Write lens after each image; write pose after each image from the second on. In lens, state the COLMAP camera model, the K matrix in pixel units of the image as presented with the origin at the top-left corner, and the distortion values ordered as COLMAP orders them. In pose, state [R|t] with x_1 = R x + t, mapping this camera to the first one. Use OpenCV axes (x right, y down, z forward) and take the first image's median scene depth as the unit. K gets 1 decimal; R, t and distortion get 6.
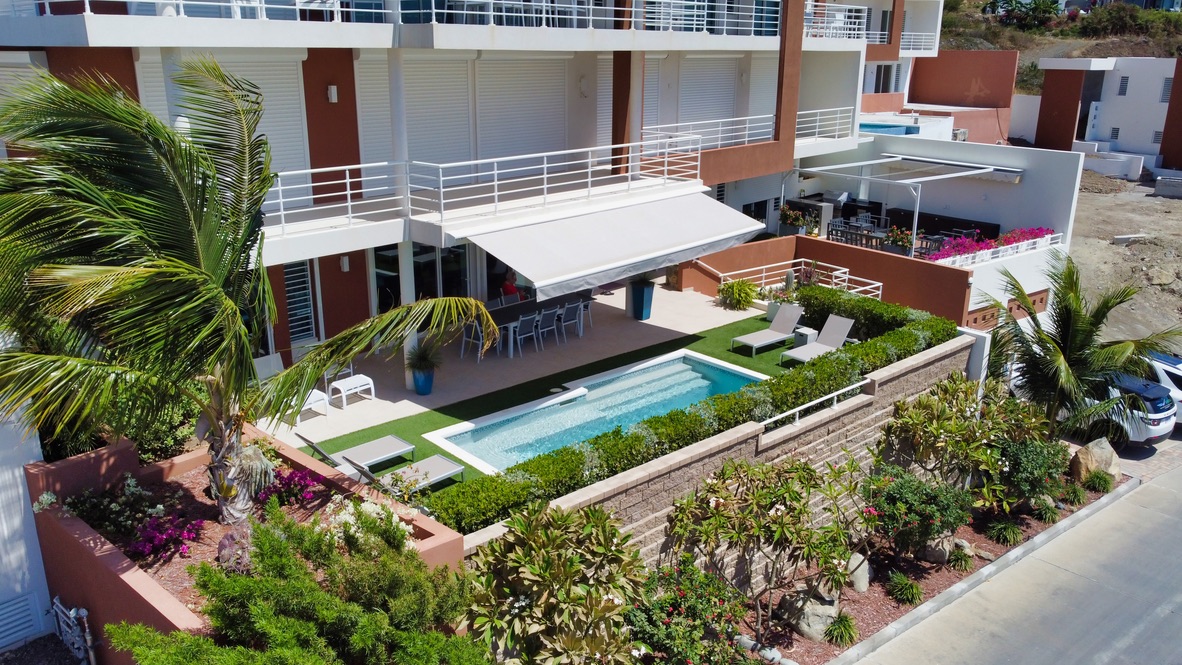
lens RADIAL K [[892.6, 0, 607.3], [0, 892.6, 332.3], [0, 0, 1]] dist [-0.006046, 0.001715]
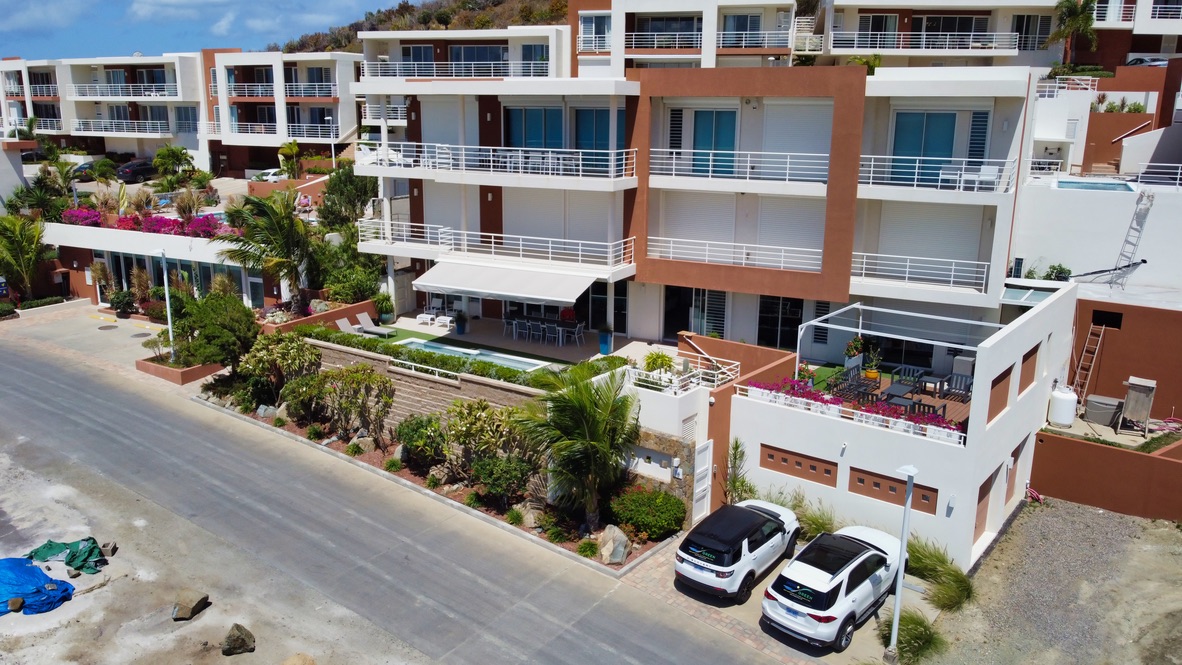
lens RADIAL K [[892.6, 0, 607.3], [0, 892.6, 332.3], [0, 0, 1]] dist [-0.006046, 0.001715]
pose [[0.215775, 0.198598, -0.956033, 1.814058], [-0.309725, 0.942457, 0.125874, -0.303380], [0.926019, 0.268947, 0.264870, 0.701231]]
